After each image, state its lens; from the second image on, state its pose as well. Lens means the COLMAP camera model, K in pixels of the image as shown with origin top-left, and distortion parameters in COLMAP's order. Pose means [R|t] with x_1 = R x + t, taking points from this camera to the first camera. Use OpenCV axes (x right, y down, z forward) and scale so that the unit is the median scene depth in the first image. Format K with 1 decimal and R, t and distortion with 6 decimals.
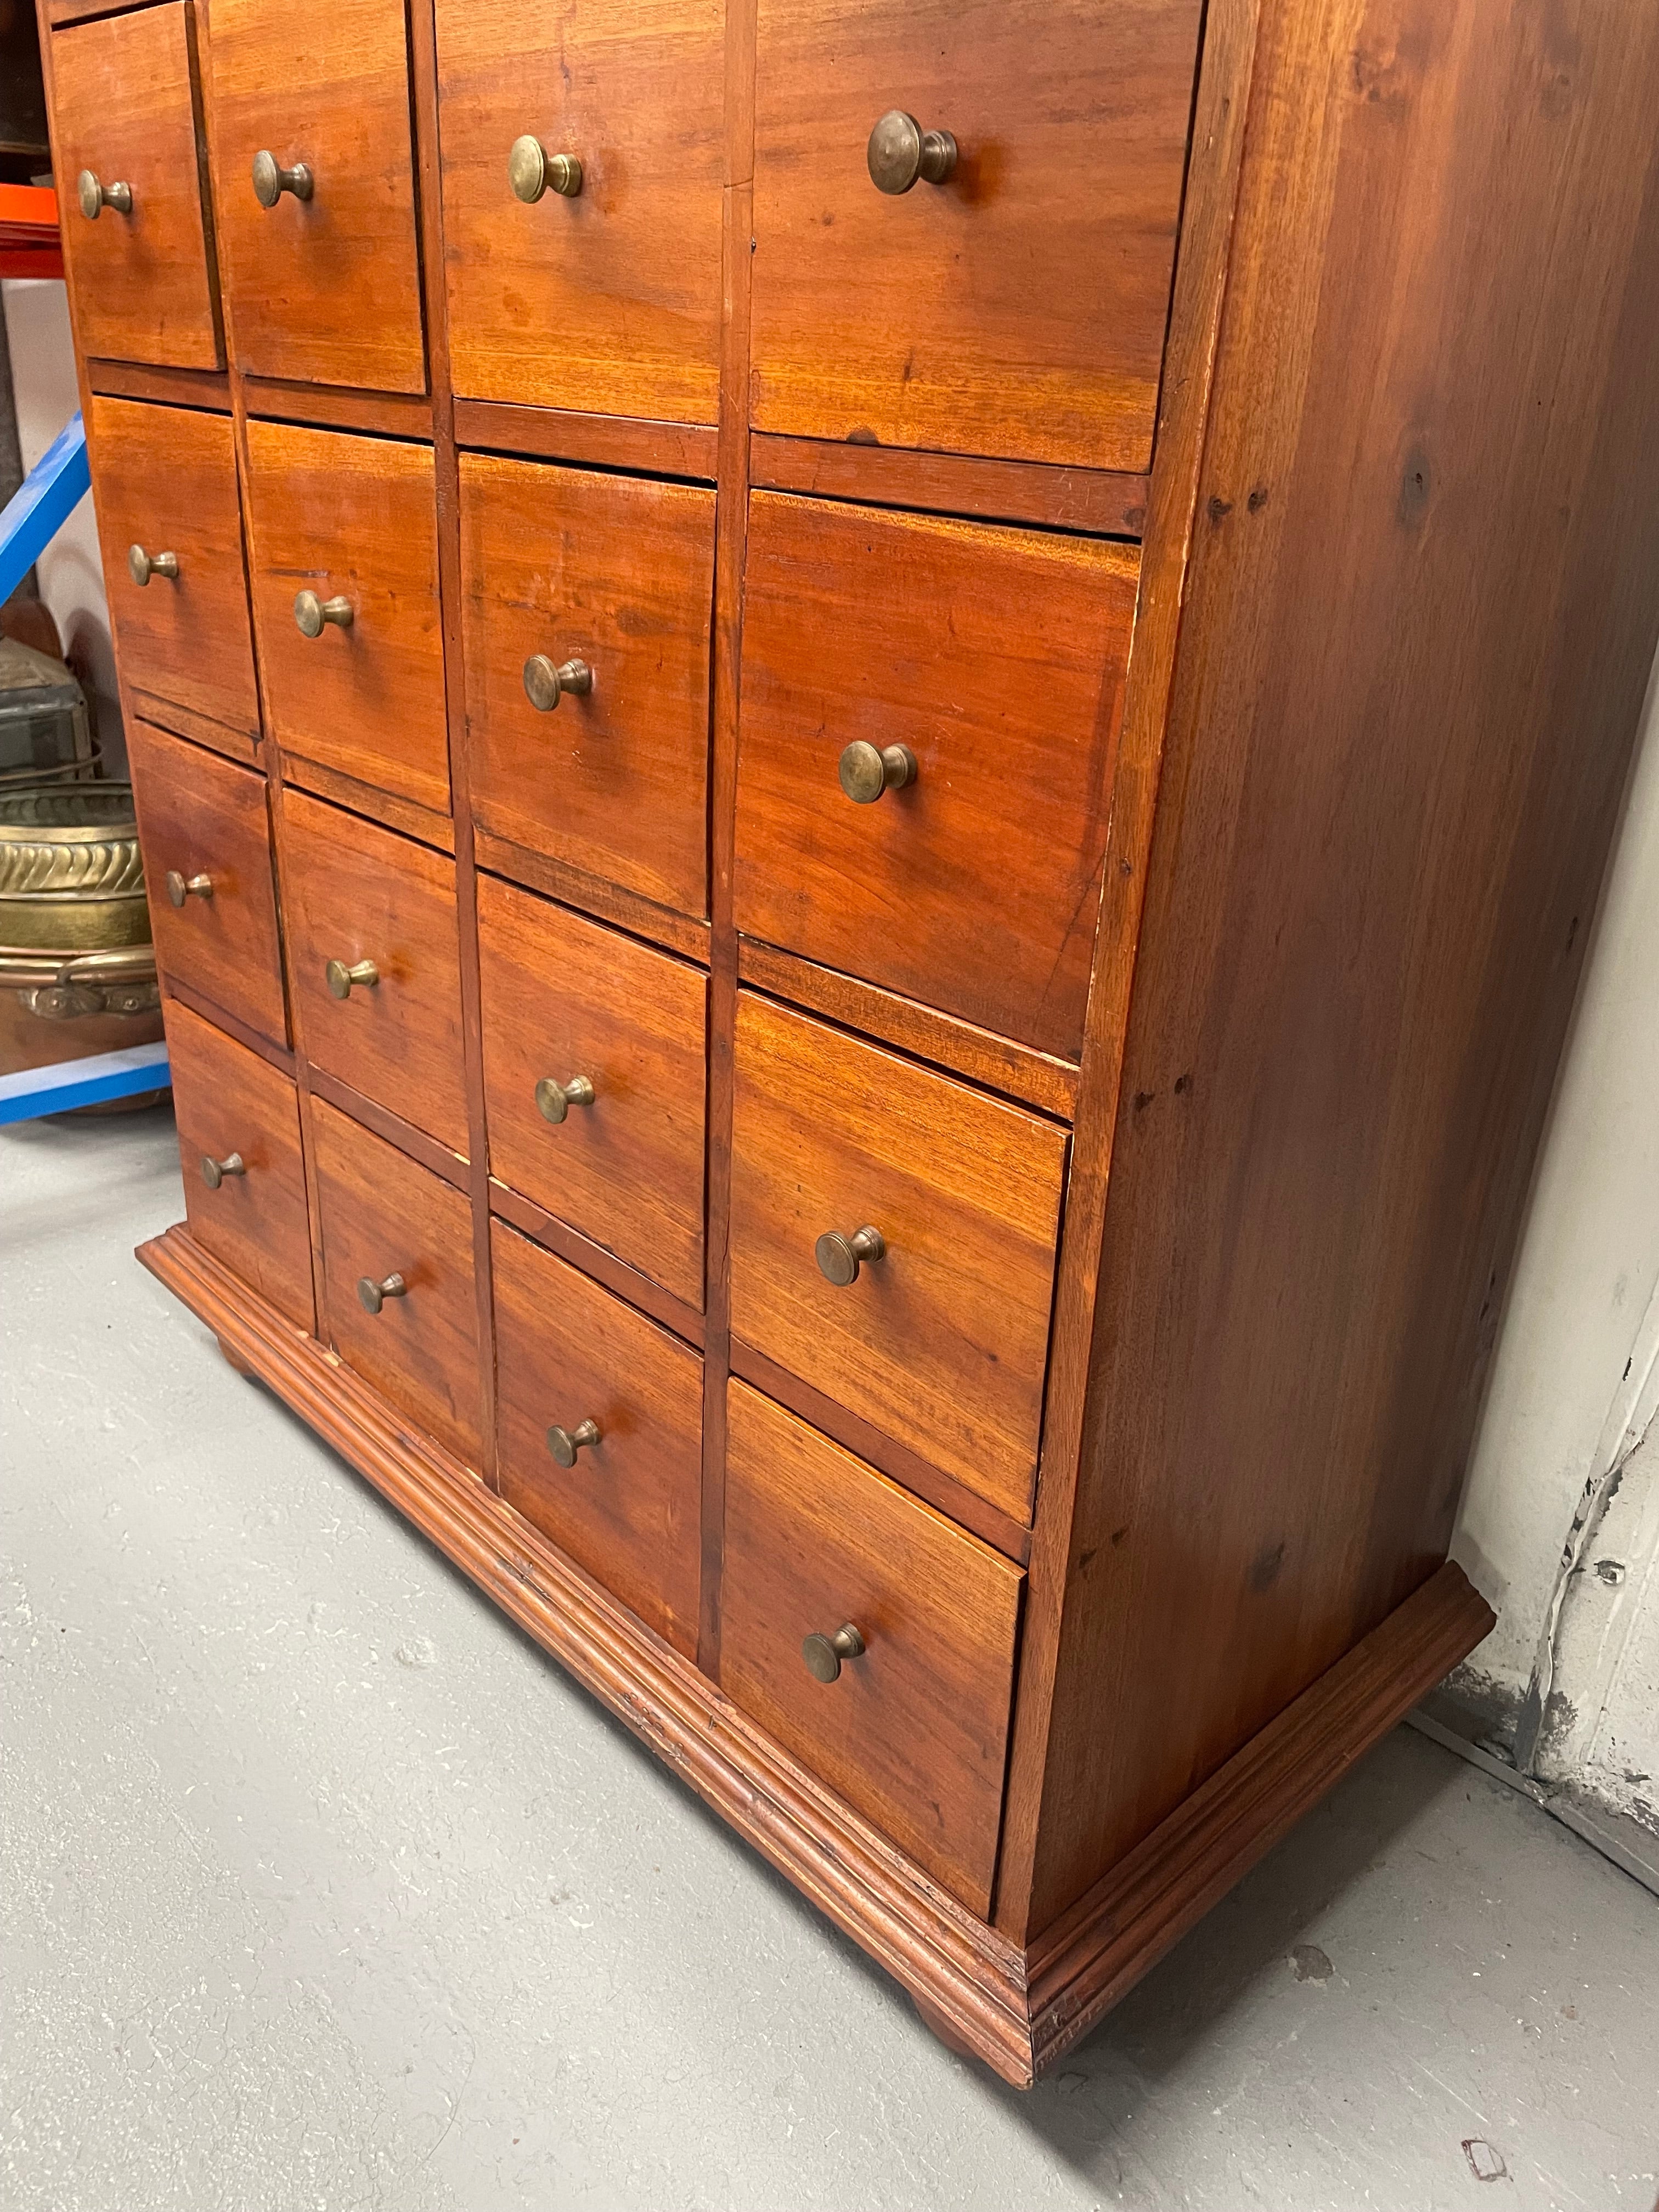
lens RADIAL K [[1681.1, 0, 813.9], [0, 1681.1, 1055.6], [0, 0, 1]] dist [0.064294, -0.055976]
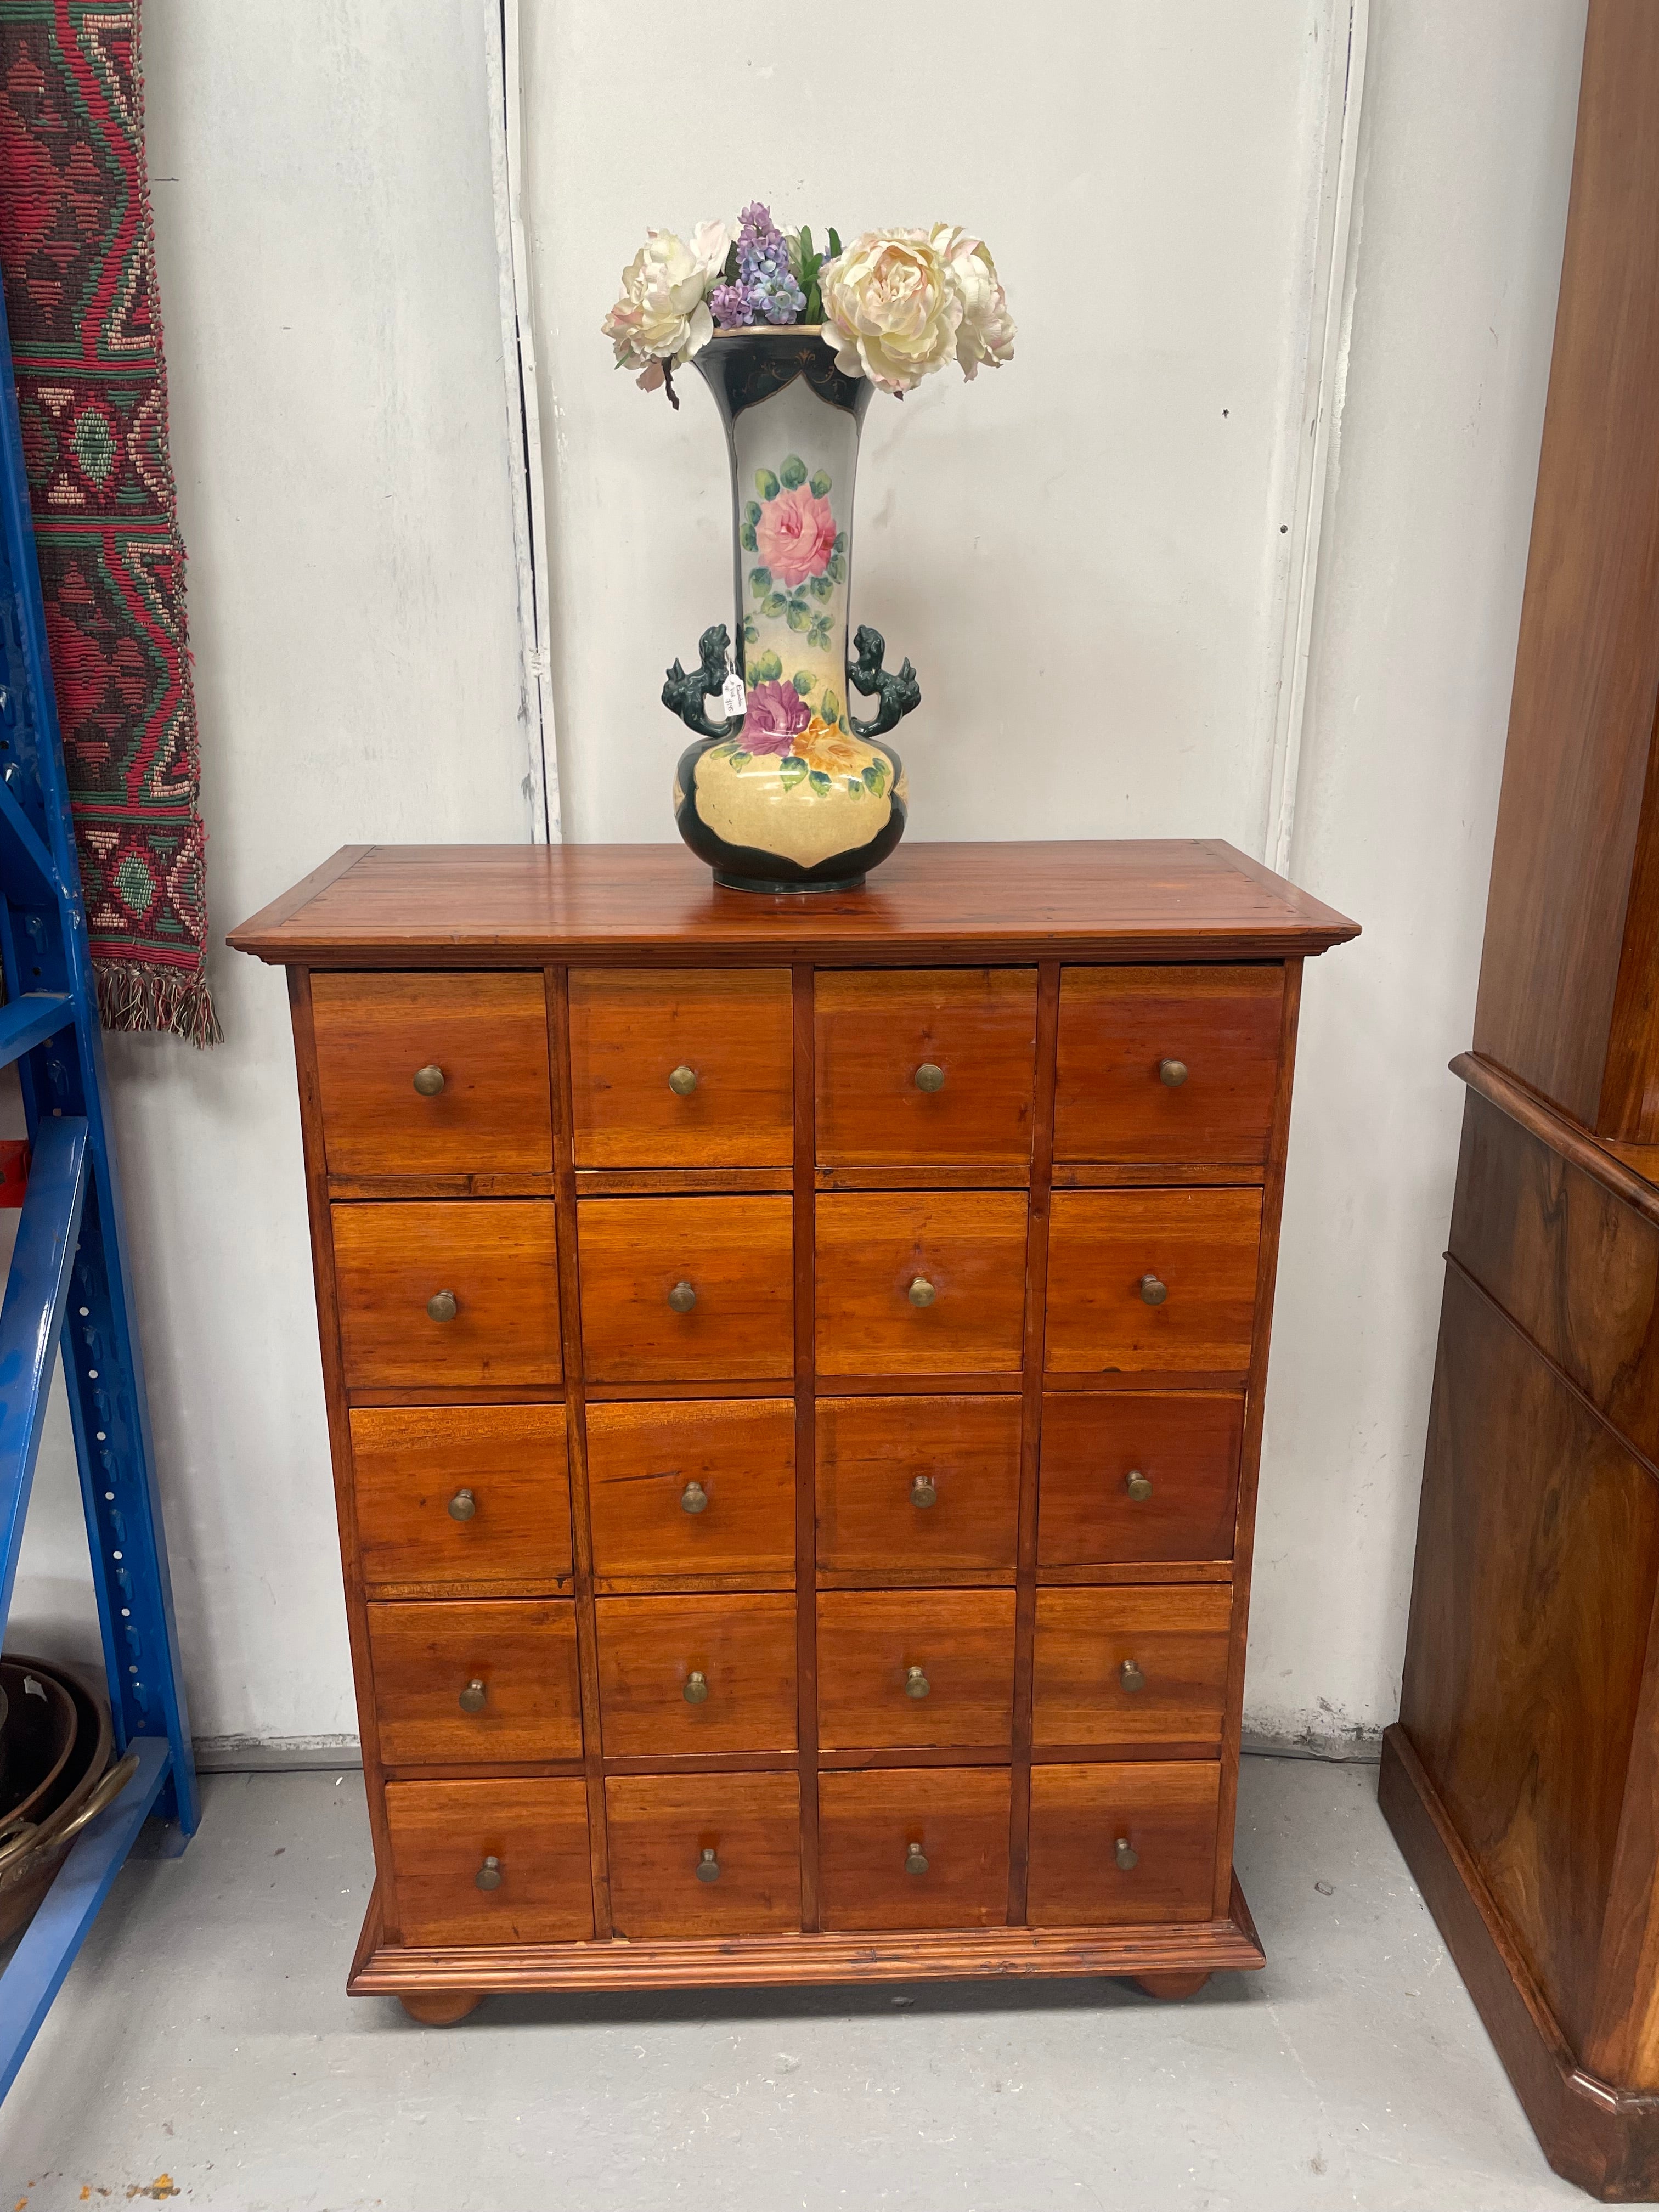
lens RADIAL K [[1675.7, 0, 820.5], [0, 1675.7, 1051.4], [0, 0, 1]] dist [0.083861, -0.114643]
pose [[0.654350, -0.266040, 0.707848, -1.453350], [0.320902, 0.945296, 0.058635, -0.836924], [-0.684725, 0.188782, 0.703927, -0.431375]]
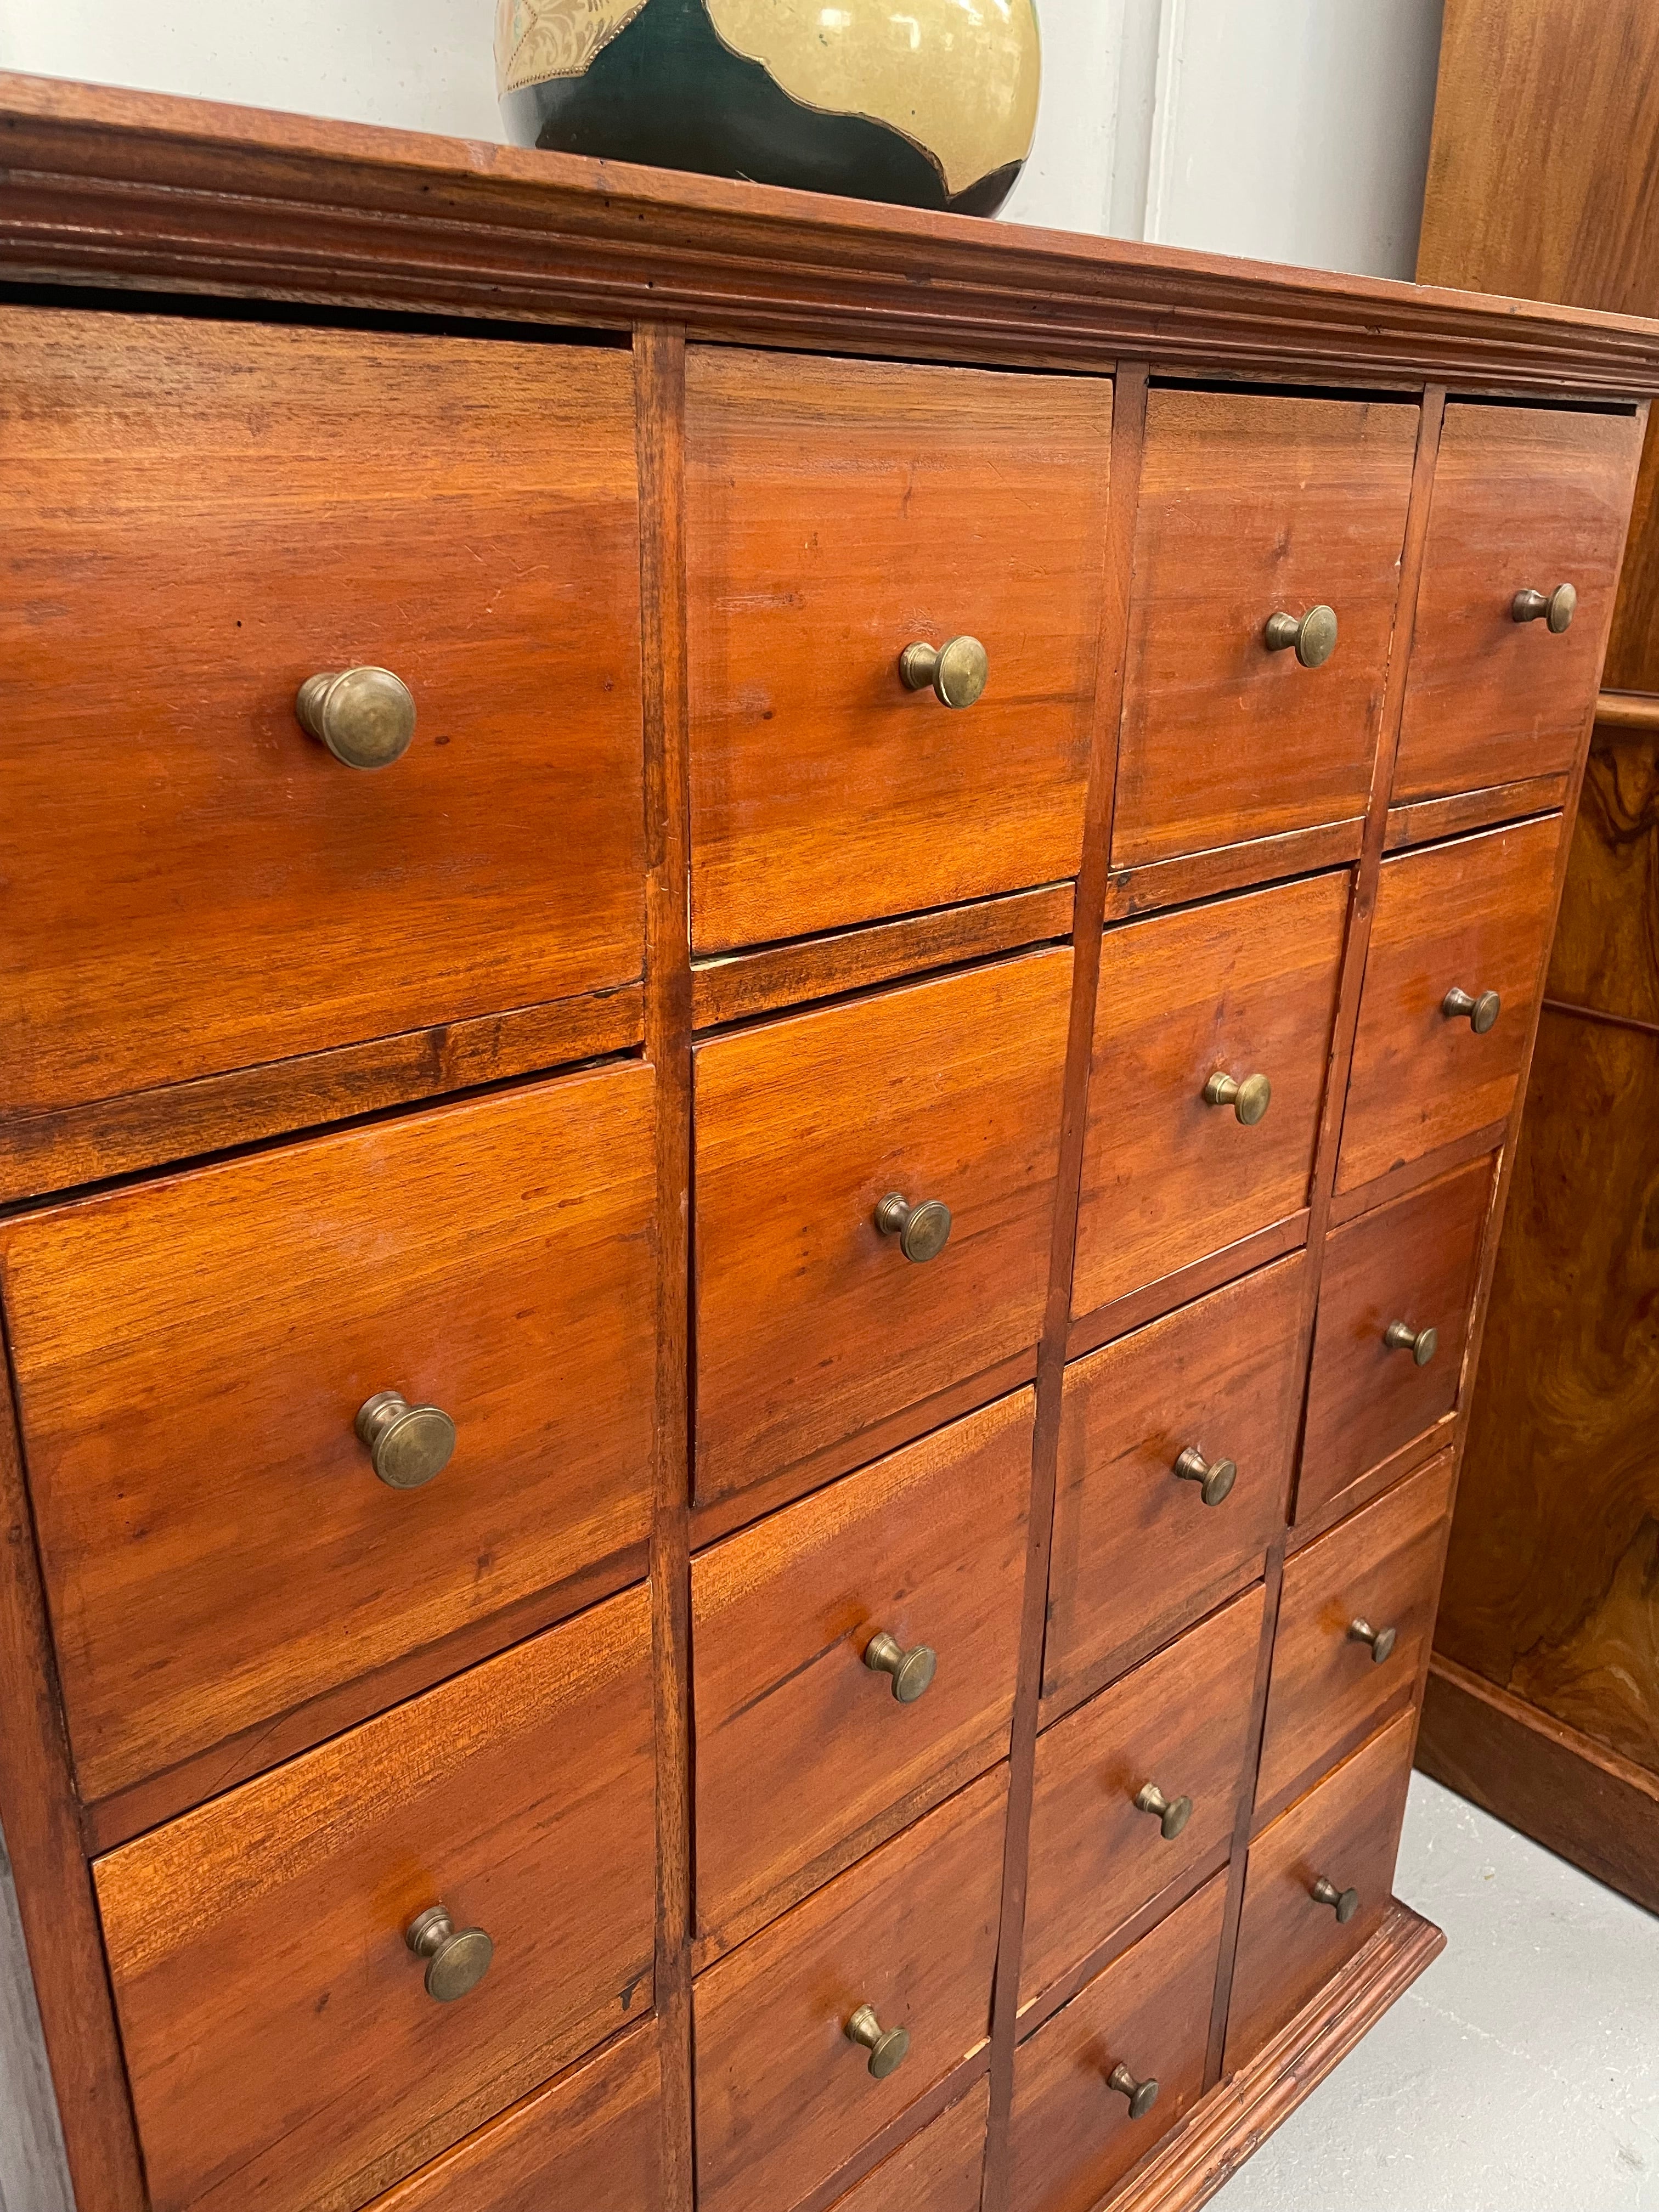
lens RADIAL K [[1675.7, 0, 845.2], [0, 1675.7, 1055.2], [0, 0, 1]] dist [0.083861, -0.114643]
pose [[0.013212, -0.380791, 0.924567, -1.005510], [0.366524, 0.862133, 0.349840, -0.873328], [-0.930315, 0.334254, 0.150959, 0.906904]]
